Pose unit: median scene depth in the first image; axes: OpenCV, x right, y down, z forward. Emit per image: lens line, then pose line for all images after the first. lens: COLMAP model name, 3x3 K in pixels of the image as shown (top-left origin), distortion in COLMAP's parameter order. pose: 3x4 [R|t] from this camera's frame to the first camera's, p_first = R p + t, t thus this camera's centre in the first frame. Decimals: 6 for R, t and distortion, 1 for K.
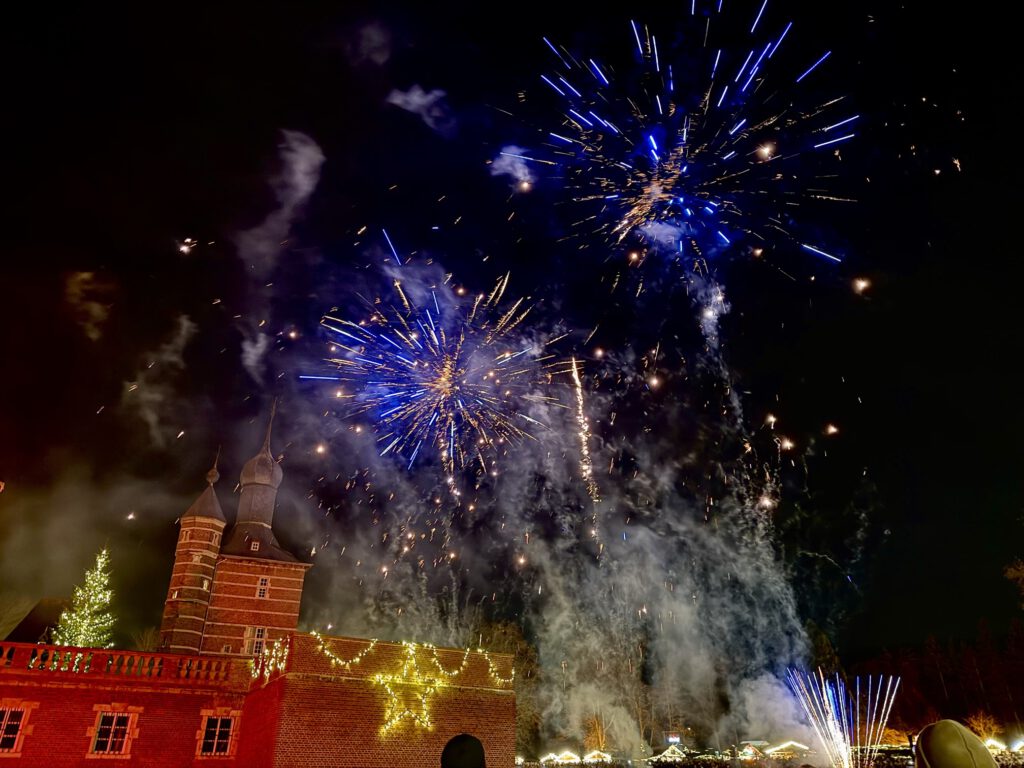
lens RADIAL K [[723.1, 0, 512.0], [0, 723.1, 384.0], [0, 0, 1]] dist [-0.003470, -0.007203]
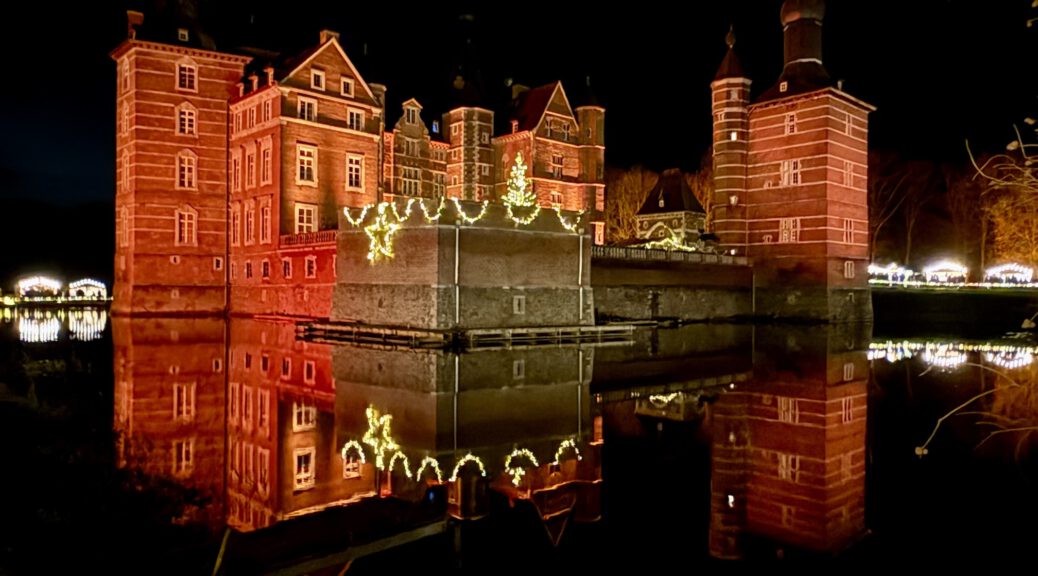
lens RADIAL K [[696.8, 0, 519.0], [0, 696.8, 288.0], [0, 0, 1]] dist [-0.001585, -0.000257]
pose [[0.246067, 0.004117, -0.969244, 1.265240], [0.462658, 0.878215, 0.121188, 0.451669], [0.851703, -0.478249, 0.214194, 0.827577]]
